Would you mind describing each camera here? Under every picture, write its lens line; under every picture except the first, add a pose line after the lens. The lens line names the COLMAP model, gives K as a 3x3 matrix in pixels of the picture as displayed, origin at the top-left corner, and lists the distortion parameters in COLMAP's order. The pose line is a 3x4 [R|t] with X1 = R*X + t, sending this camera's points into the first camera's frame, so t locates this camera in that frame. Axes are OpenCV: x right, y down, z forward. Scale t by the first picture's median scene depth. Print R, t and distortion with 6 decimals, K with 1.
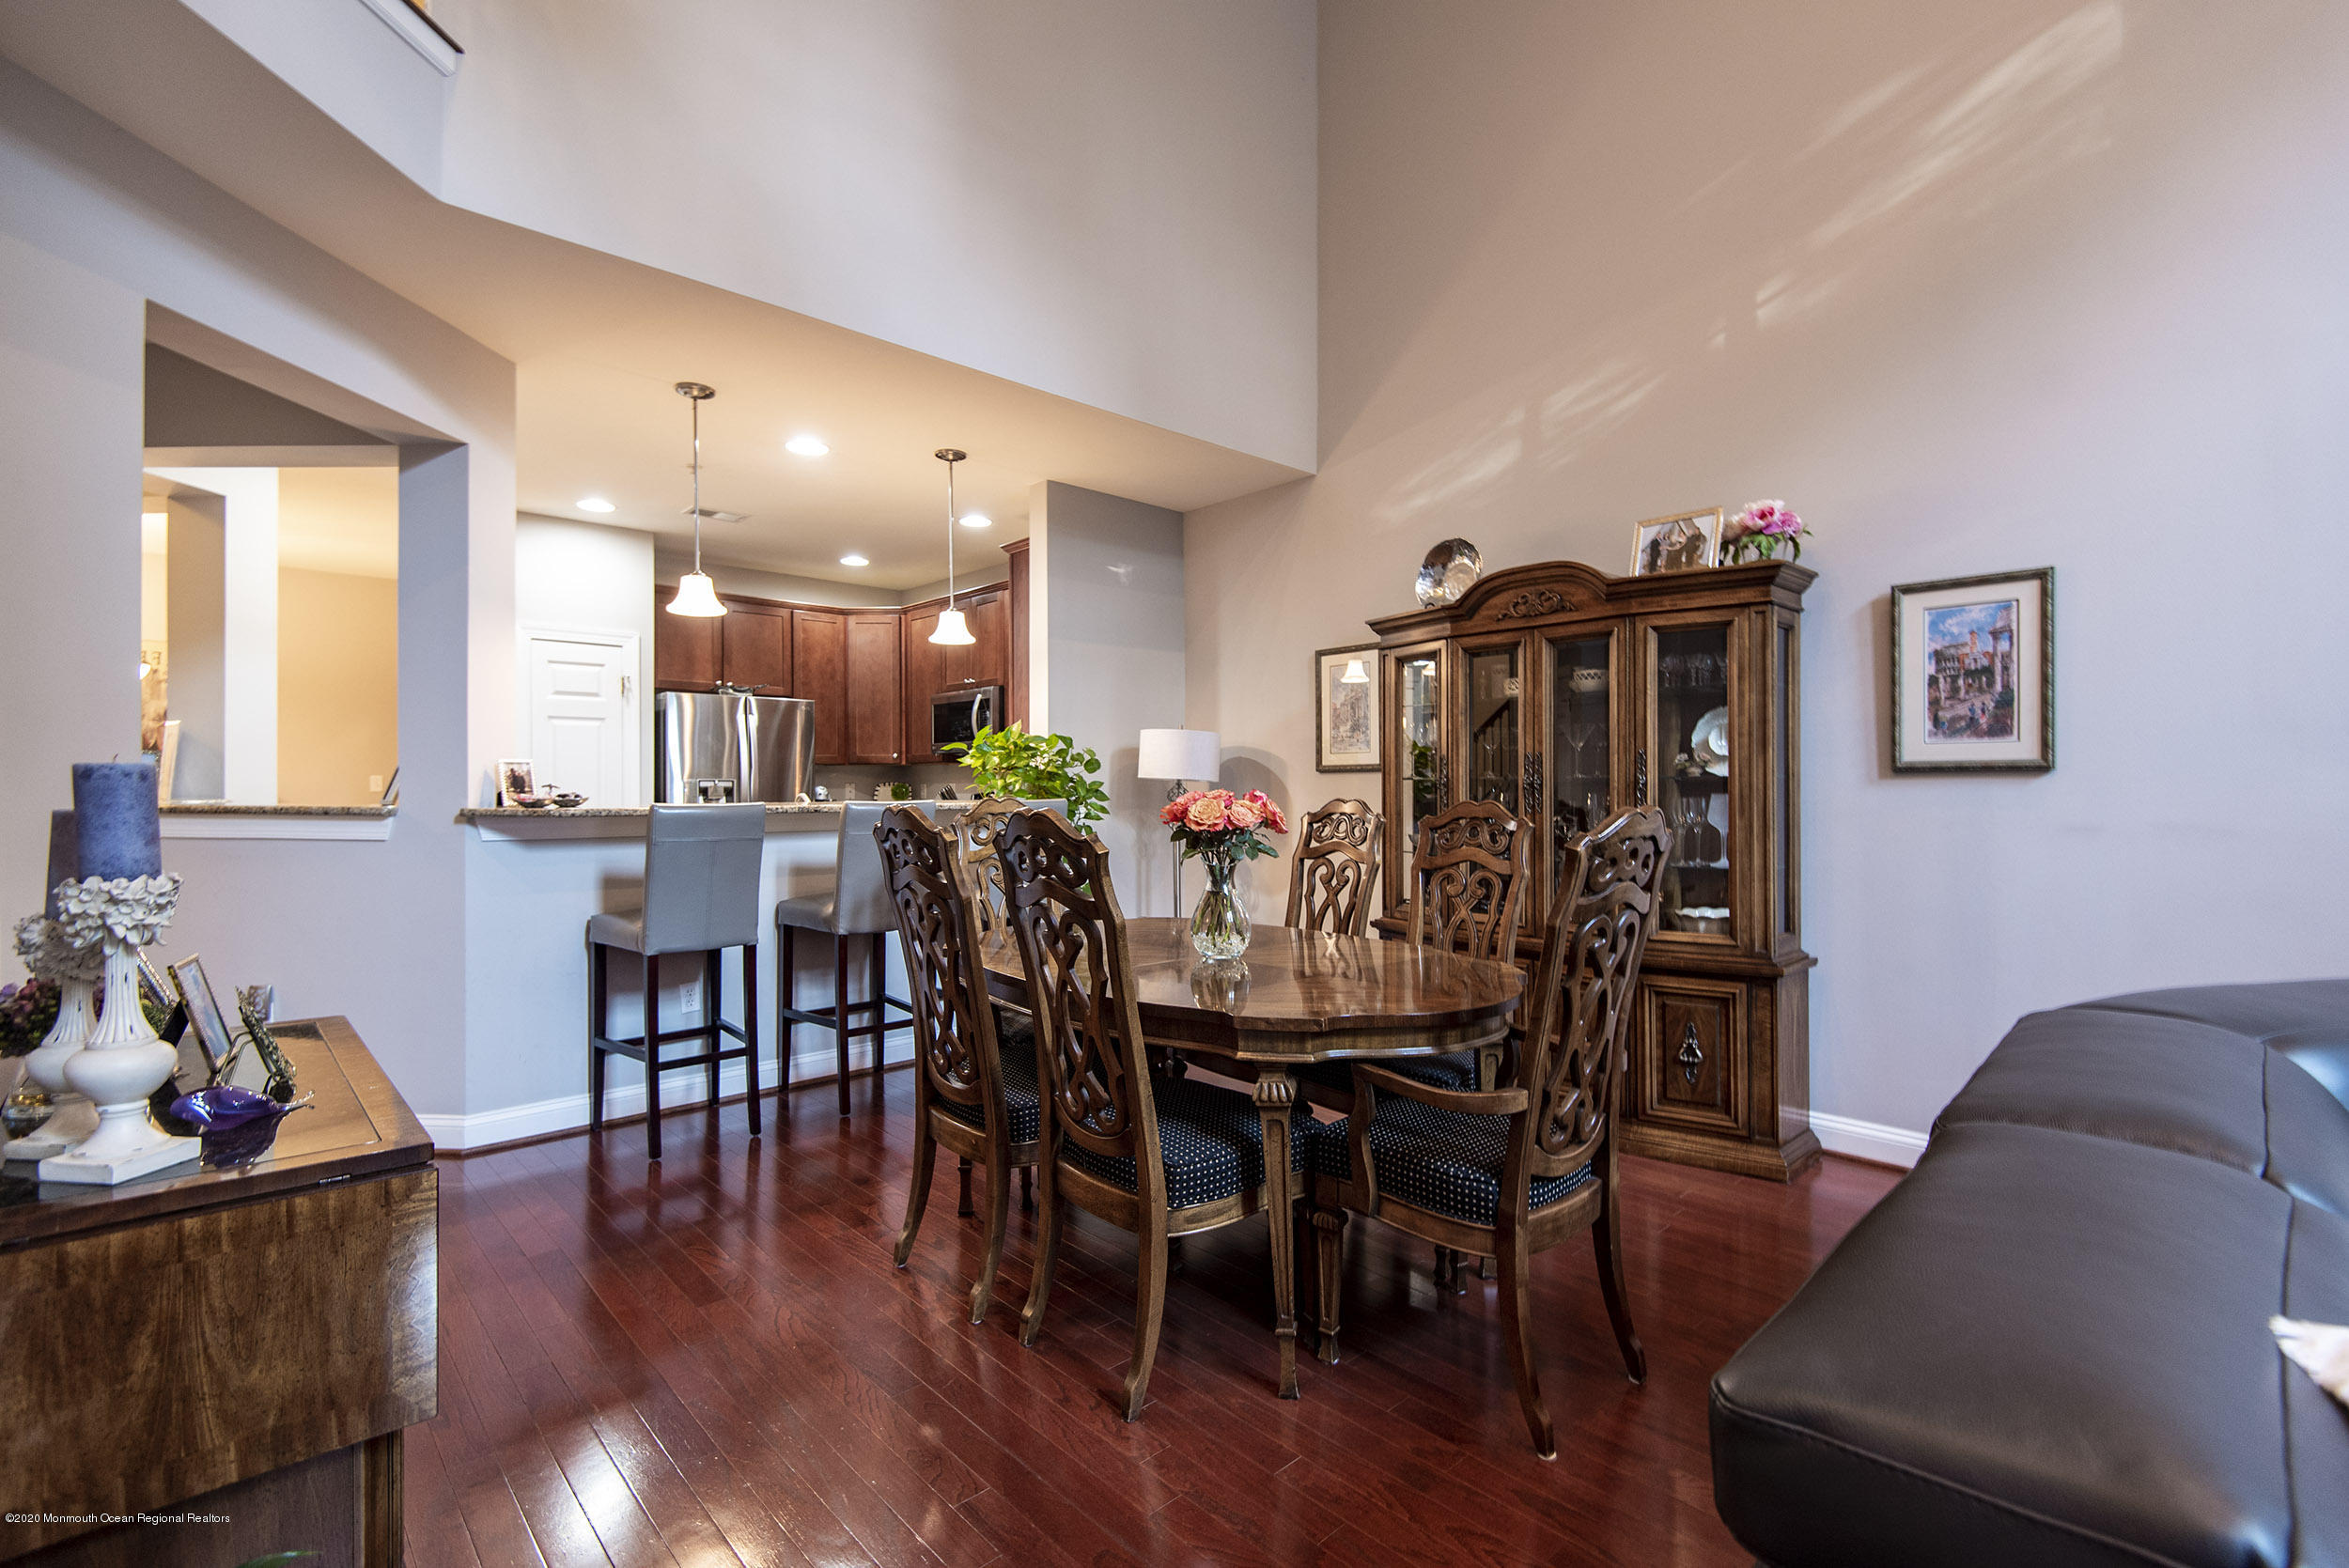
lens RADIAL K [[1084.3, 0, 1182.5], [0, 1084.3, 786.6], [0, 0, 1]] dist [0.016269, -0.000446]
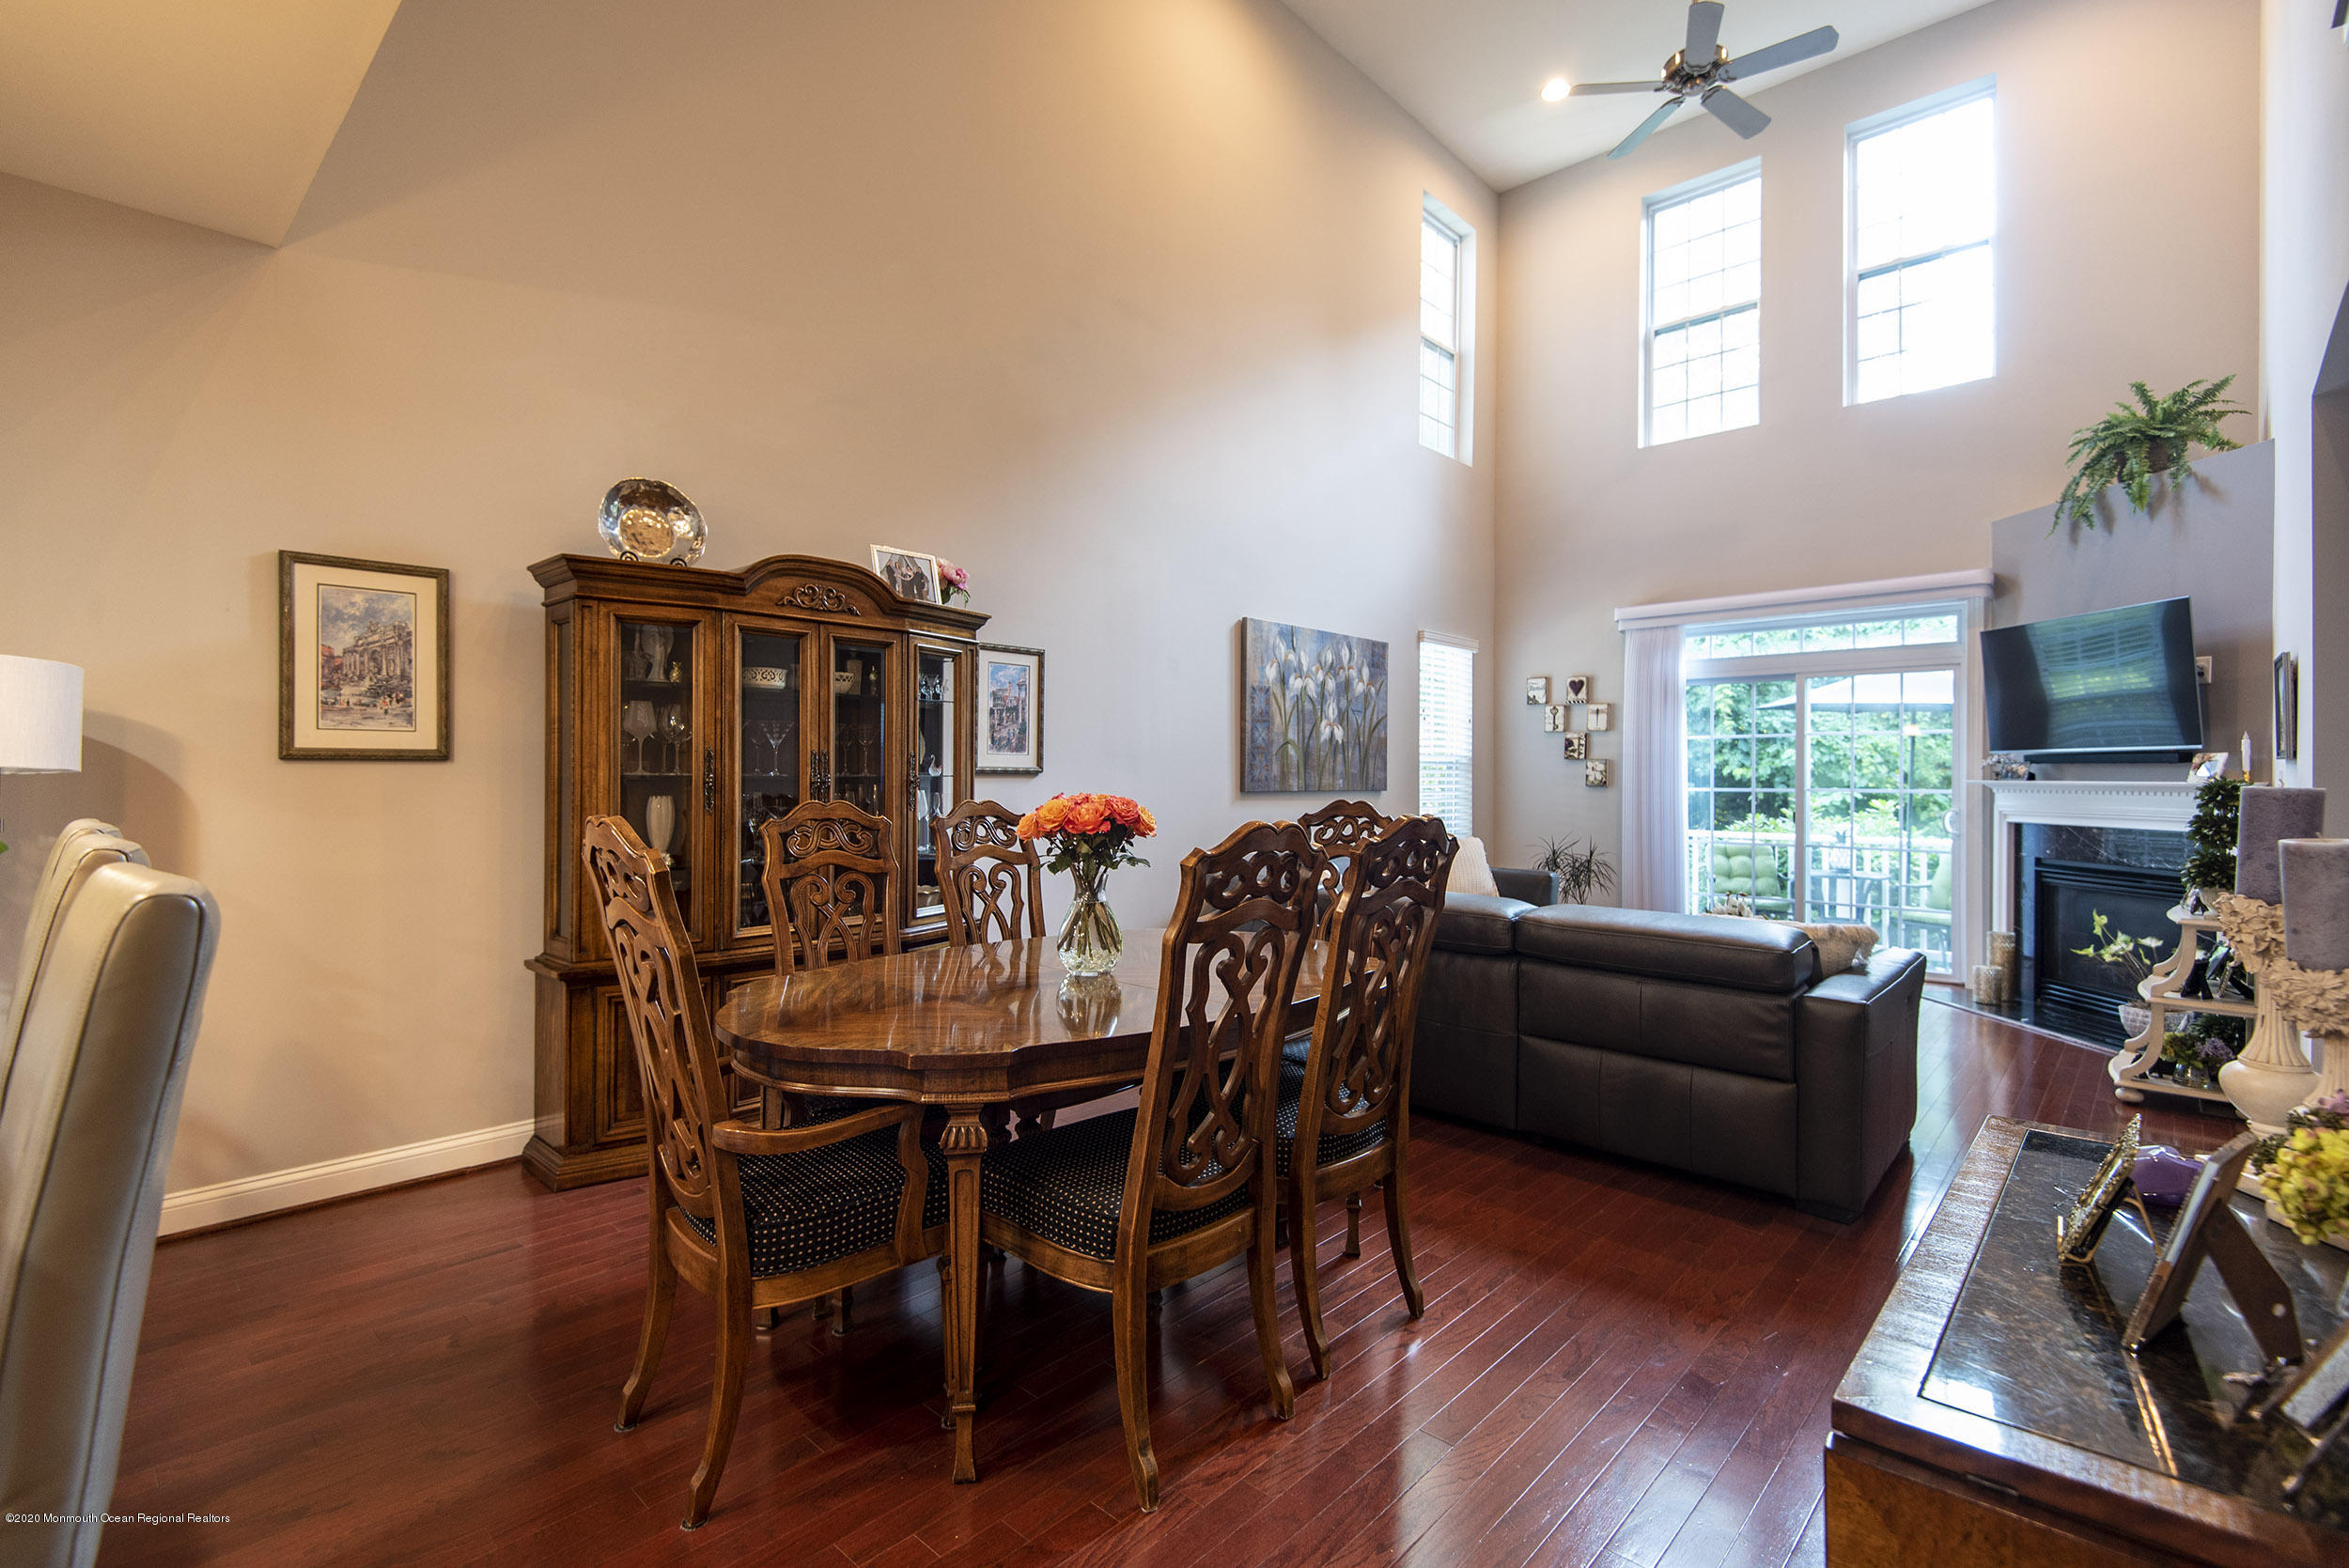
lens RADIAL K [[1084.3, 0, 1181.4], [0, 1084.3, 770.4], [0, 0, 1]] dist [0.016269, -0.000446]
pose [[-0.077815, 0.004548, 0.996957, -0.732310], [-0.009294, 0.999943, -0.005287, -0.012183], [-0.996925, -0.009677, -0.077768, 0.806231]]
